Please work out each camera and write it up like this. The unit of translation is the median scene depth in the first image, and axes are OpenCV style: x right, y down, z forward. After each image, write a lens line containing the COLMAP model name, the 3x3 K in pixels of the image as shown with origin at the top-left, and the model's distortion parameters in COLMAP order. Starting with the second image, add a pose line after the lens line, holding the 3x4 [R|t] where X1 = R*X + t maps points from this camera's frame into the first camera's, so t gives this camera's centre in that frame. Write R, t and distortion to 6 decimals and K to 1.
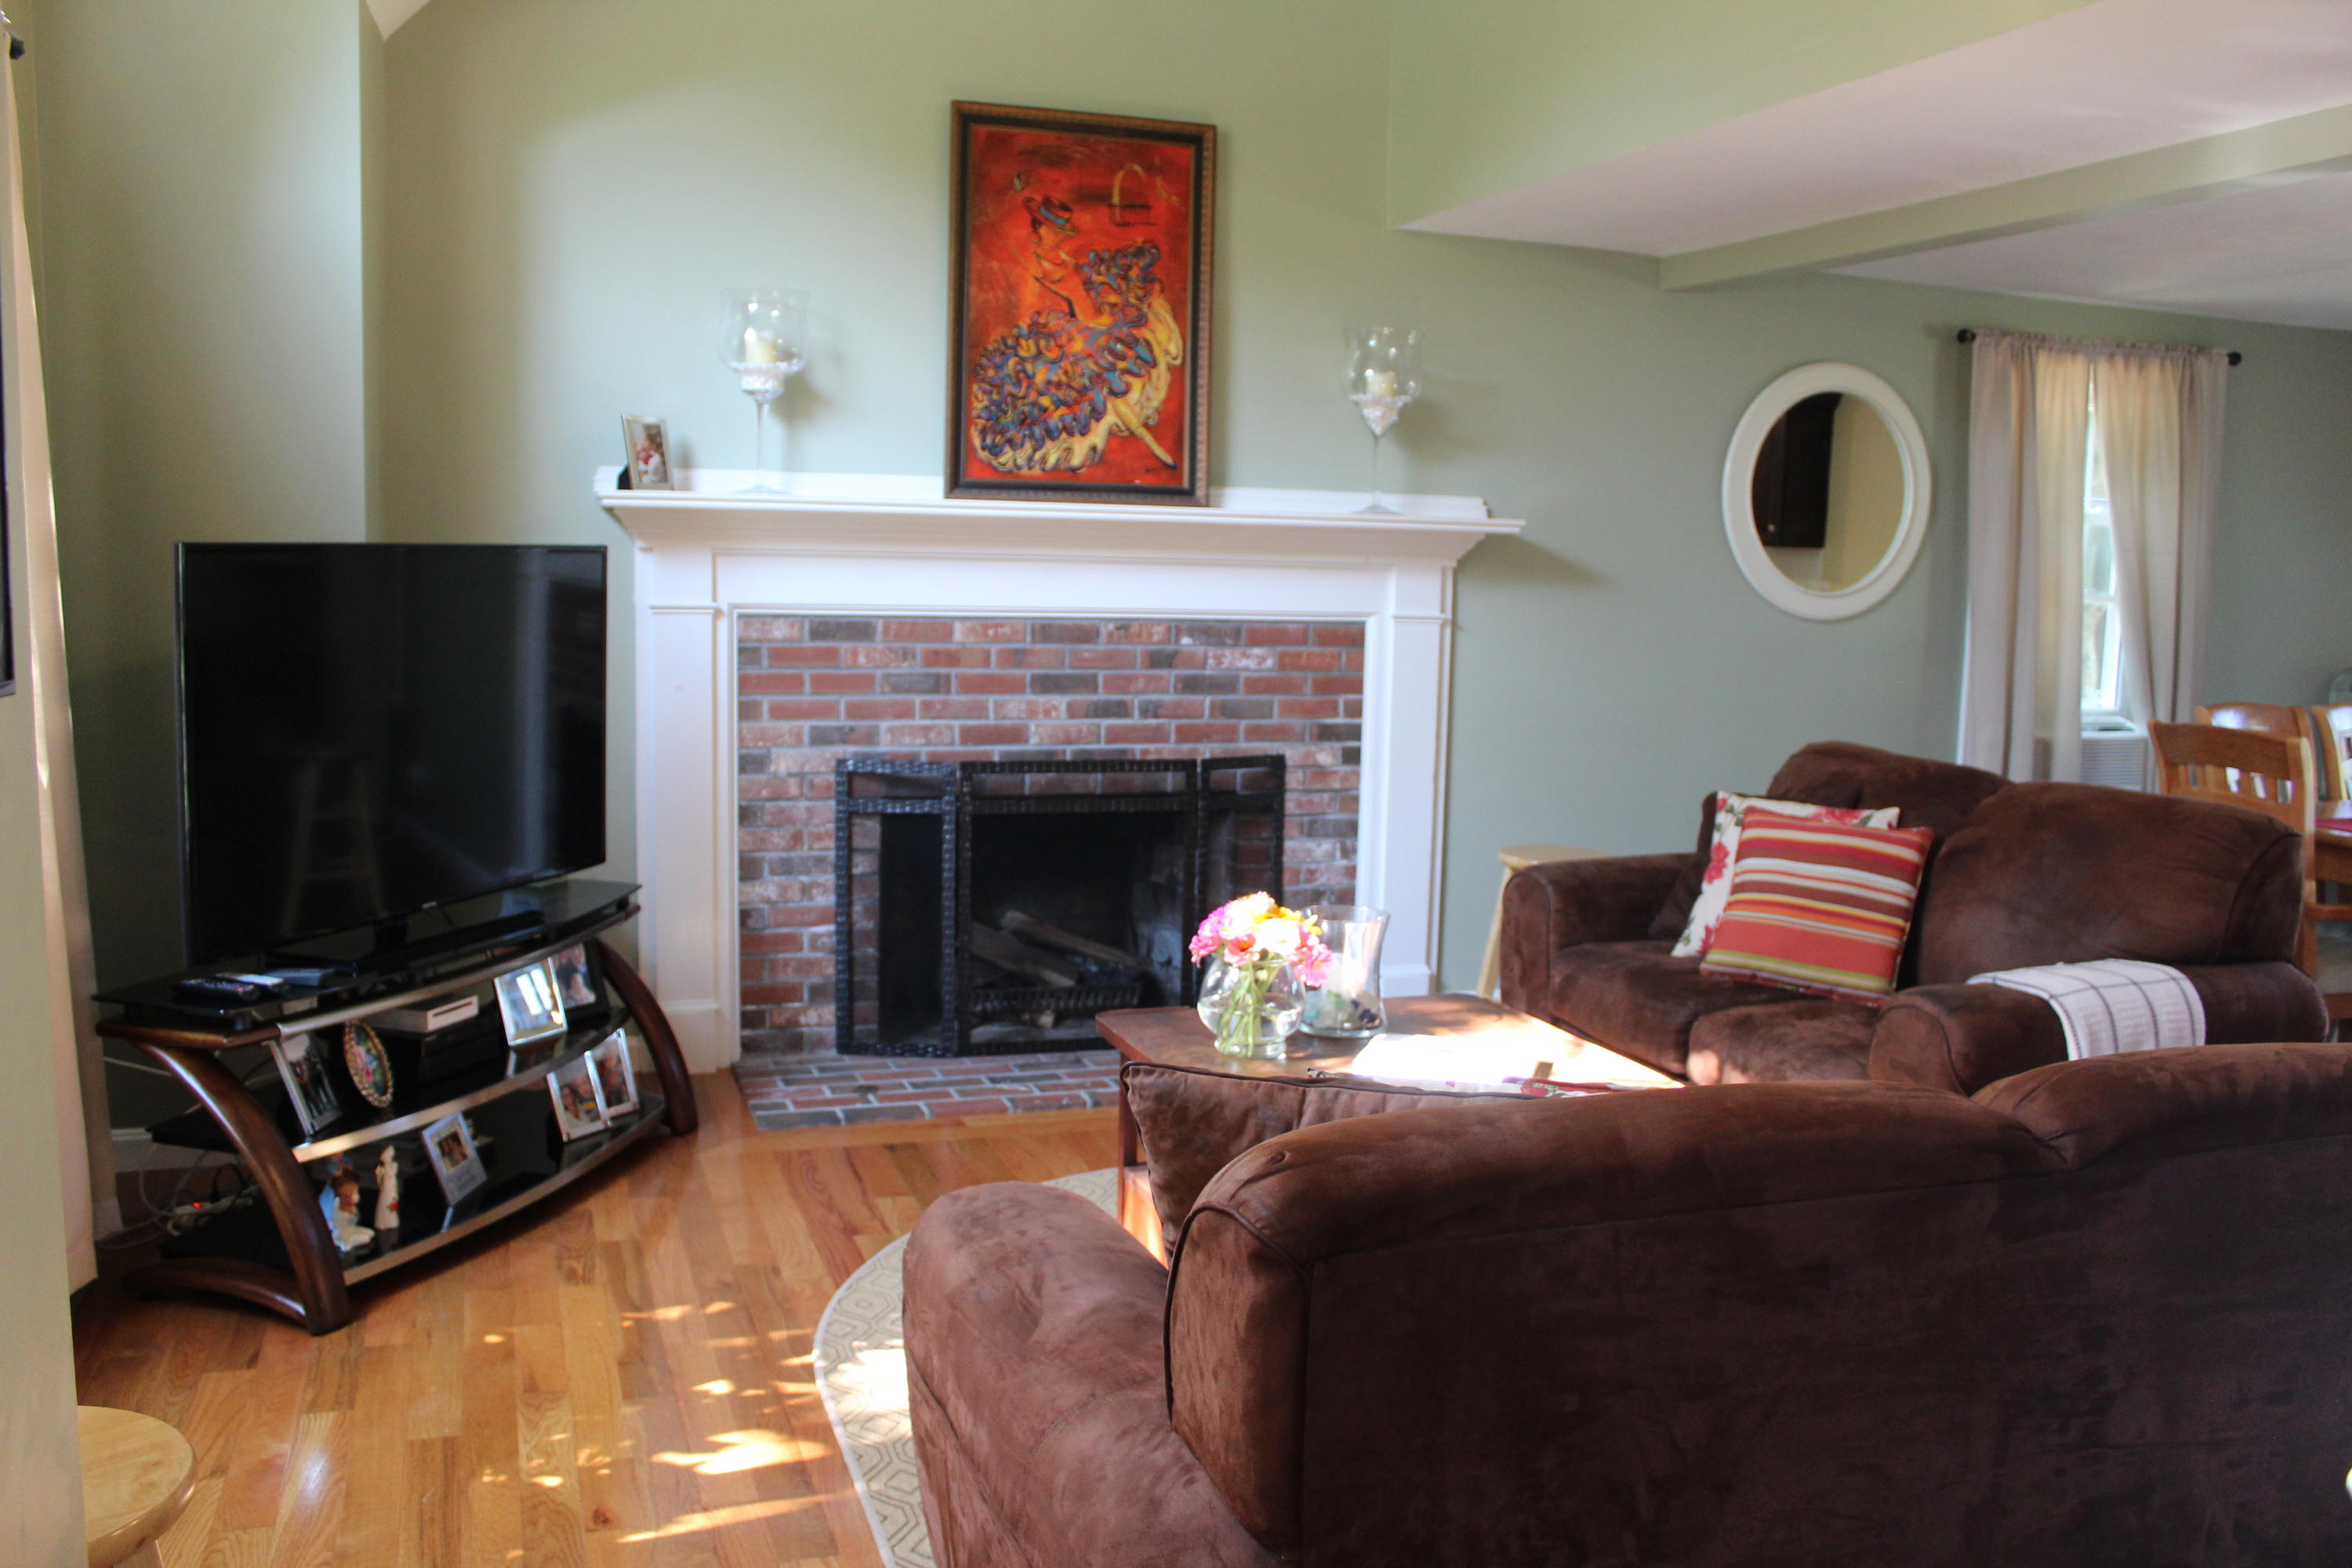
lens RADIAL K [[1960.9, 0, 1176.0], [0, 1960.9, 784.0], [0, 0, 1]] dist [-0.159364, 0.134646]
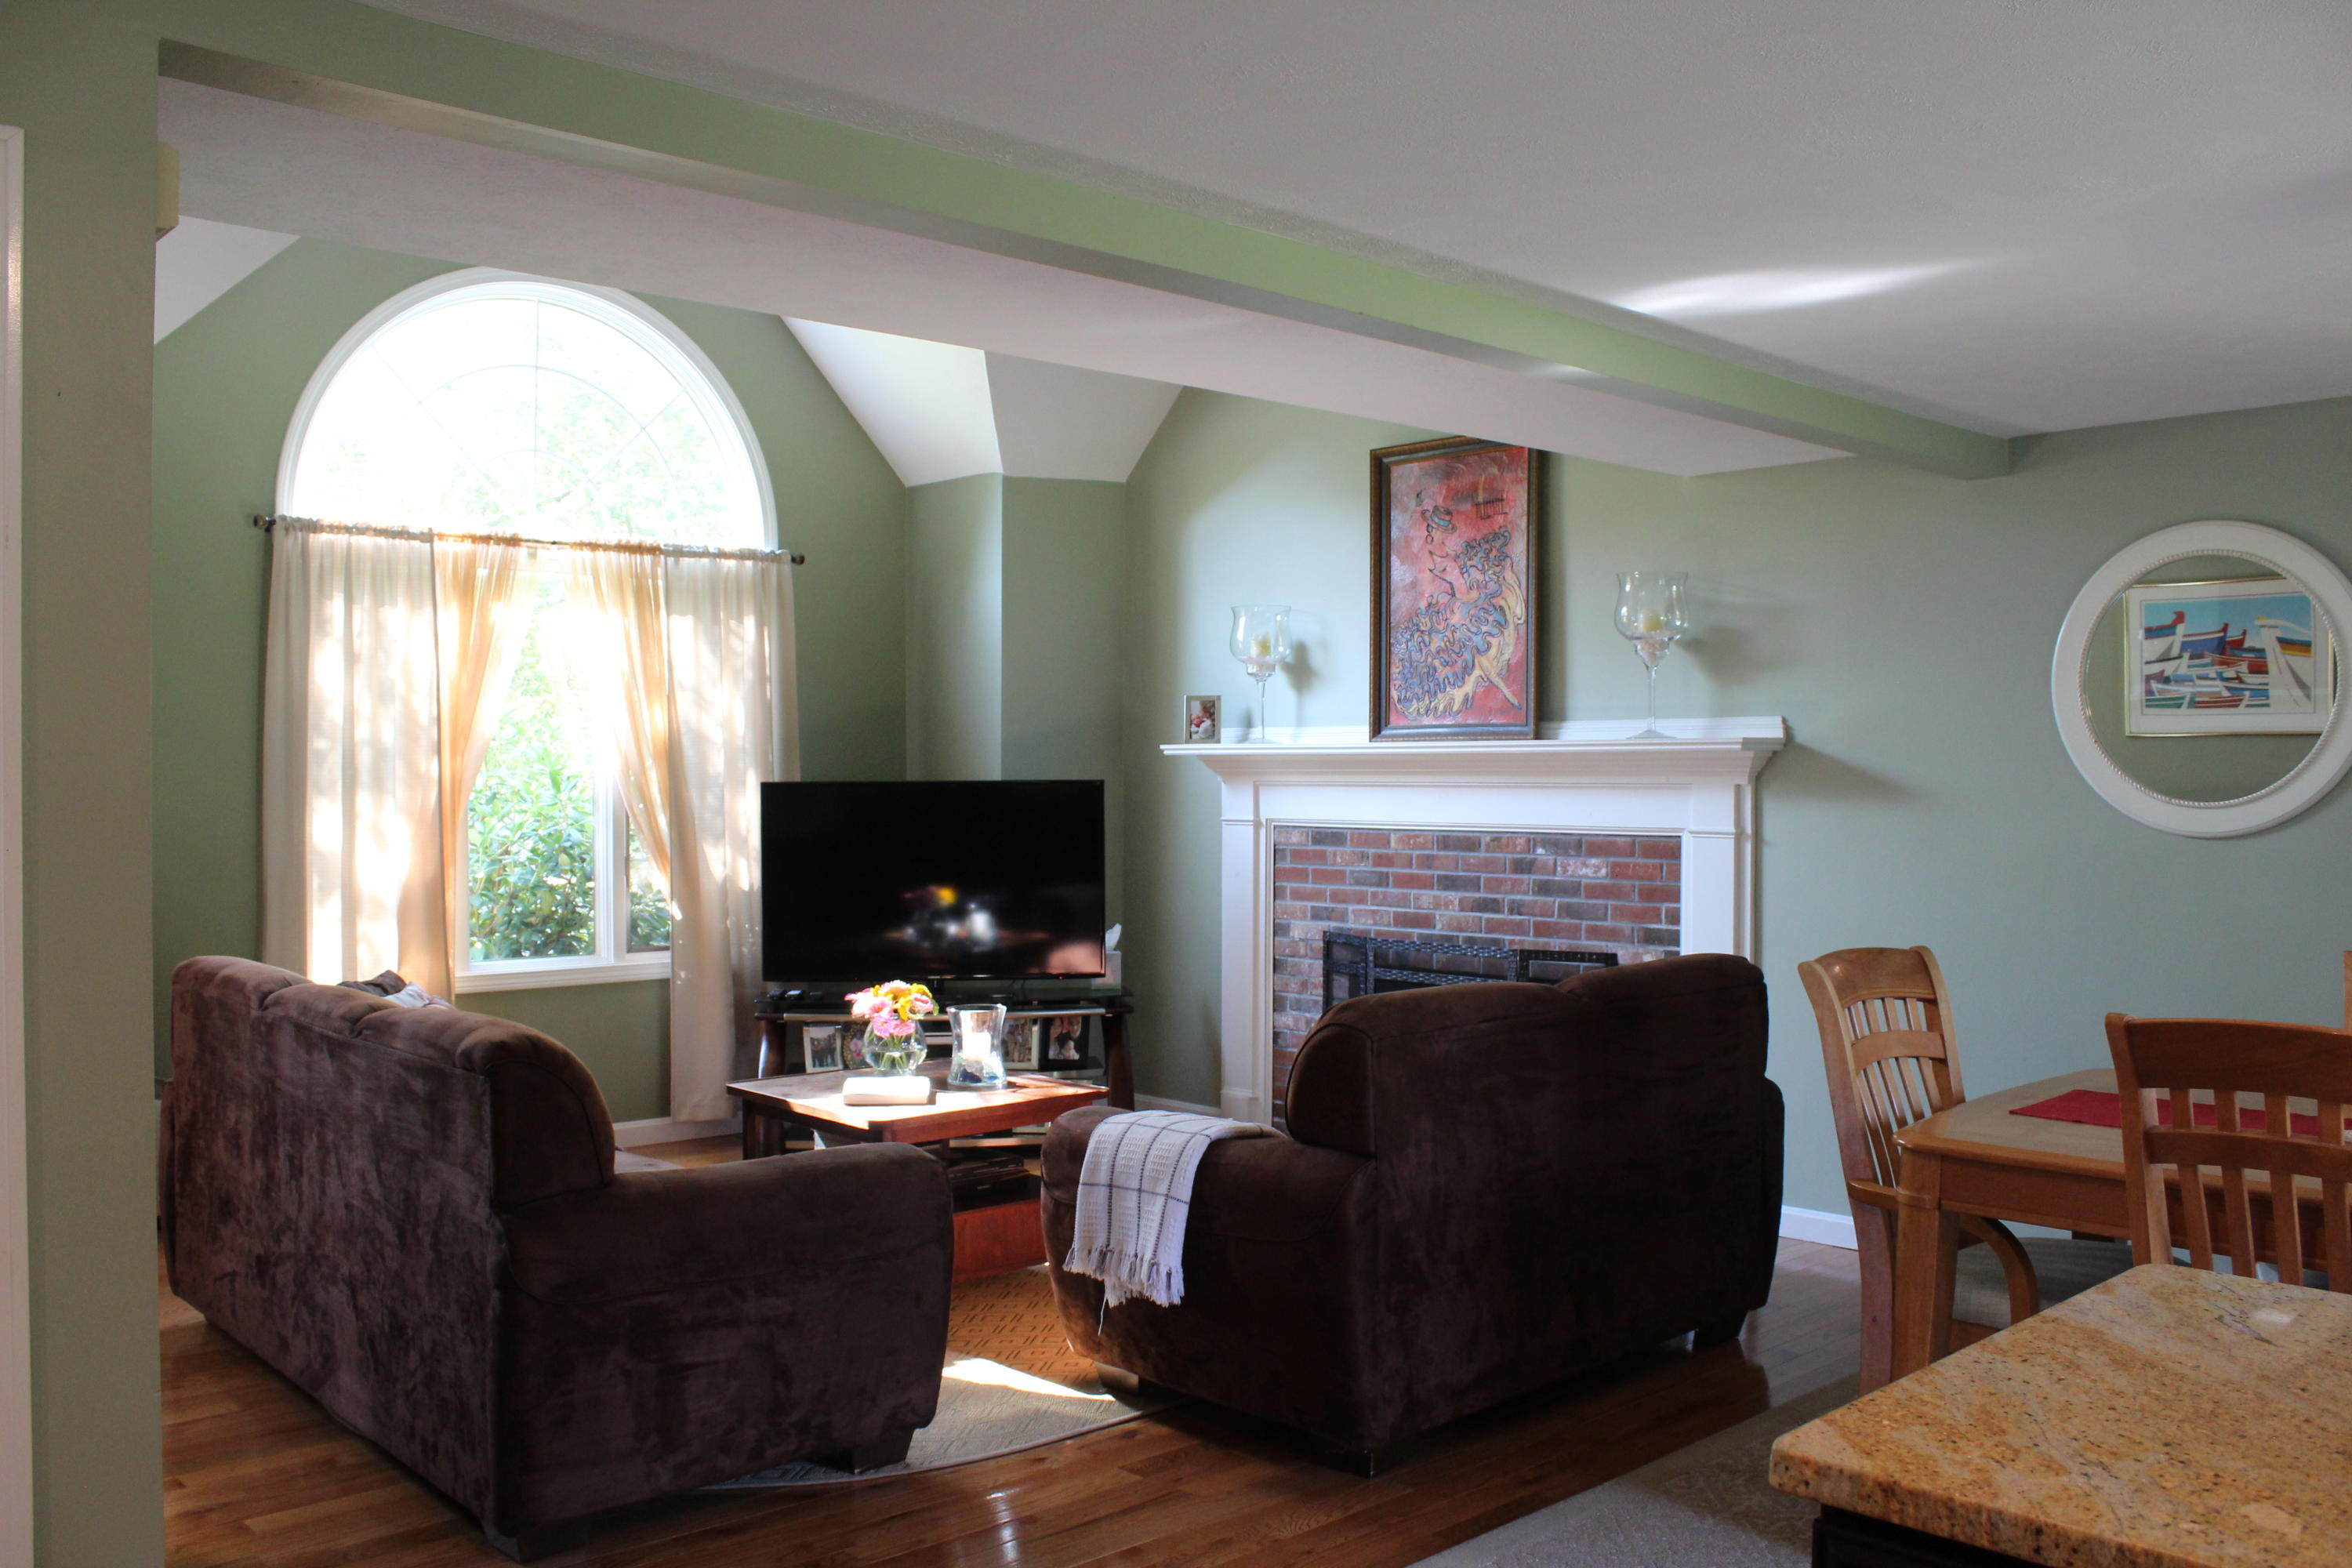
lens RADIAL K [[1960.9, 0, 1176.0], [0, 1960.9, 784.0], [0, 0, 1]] dist [-0.159364, 0.134646]
pose [[0.393374, -0.020880, -0.919141, 1.049317], [-0.097432, 0.993166, -0.064260, -0.016410], [0.914201, 0.114832, 0.388651, 0.346027]]
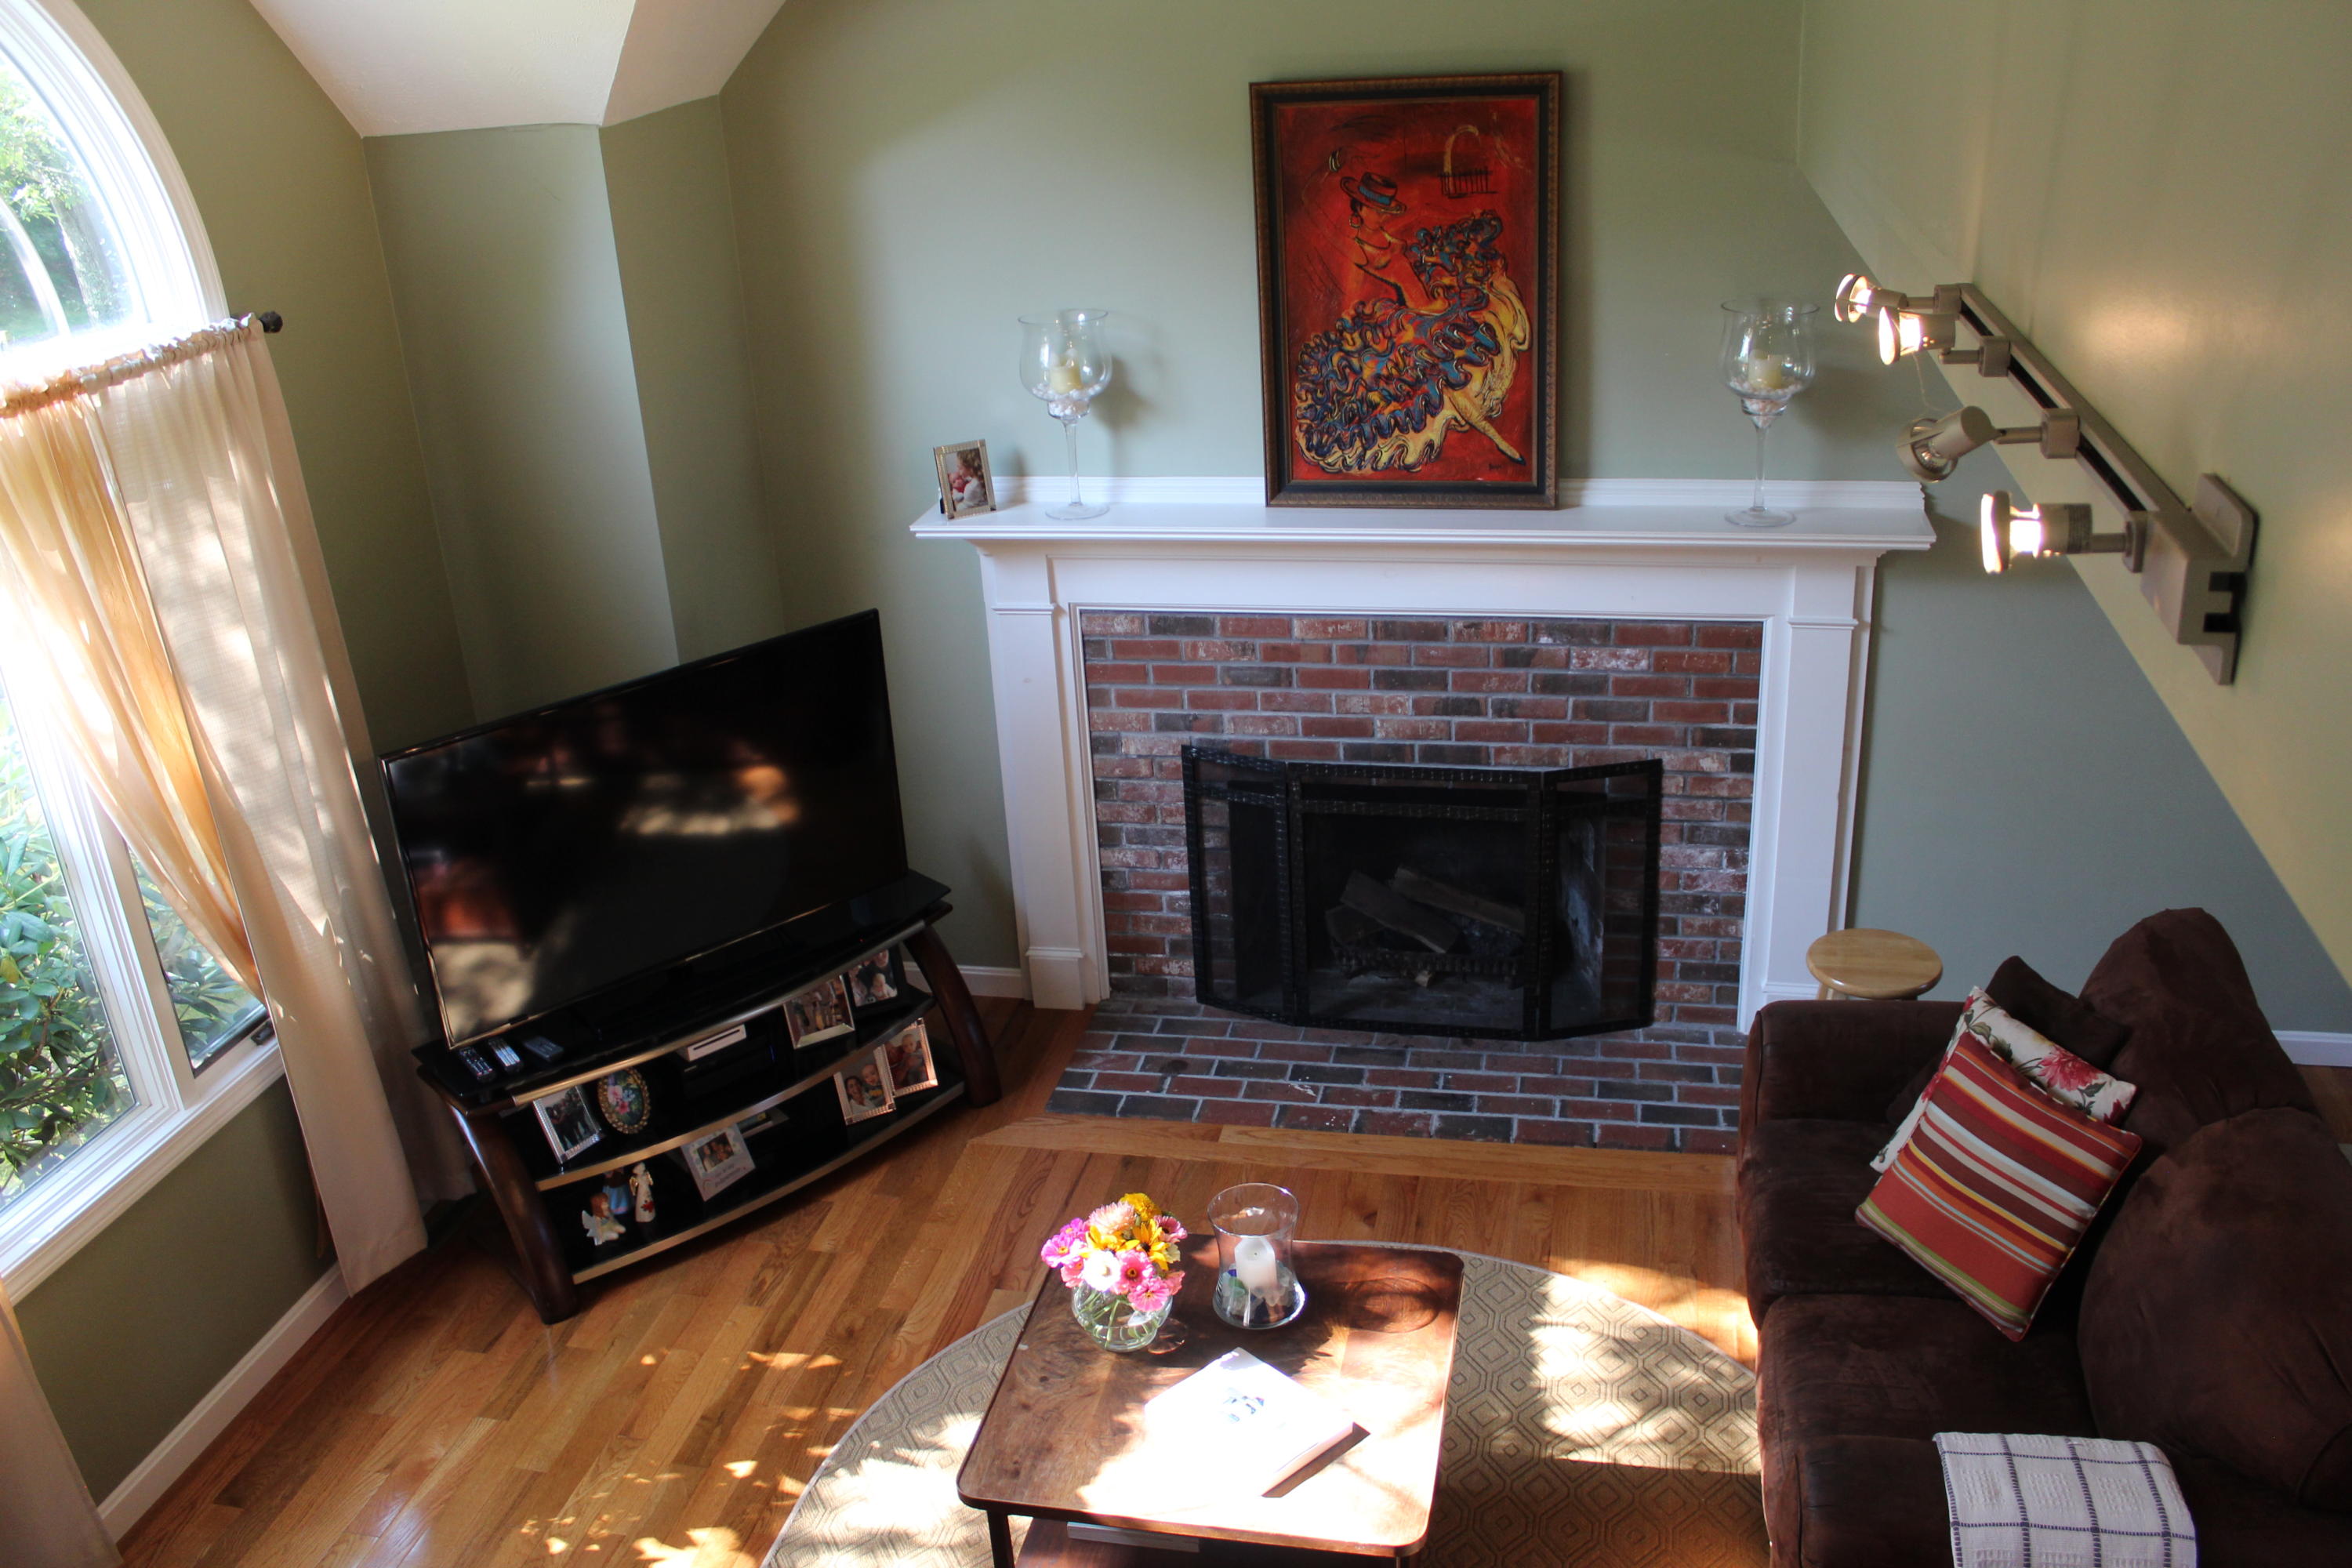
lens RADIAL K [[1960.9, 0, 1176.0], [0, 1960.9, 784.0], [0, 0, 1]] dist [-0.159364, 0.134646]
pose [[0.847103, 0.137710, -0.513276, 0.353512], [0.015574, 0.958994, 0.282998, -0.282296], [0.531200, -0.247722, 0.810222, 0.149670]]
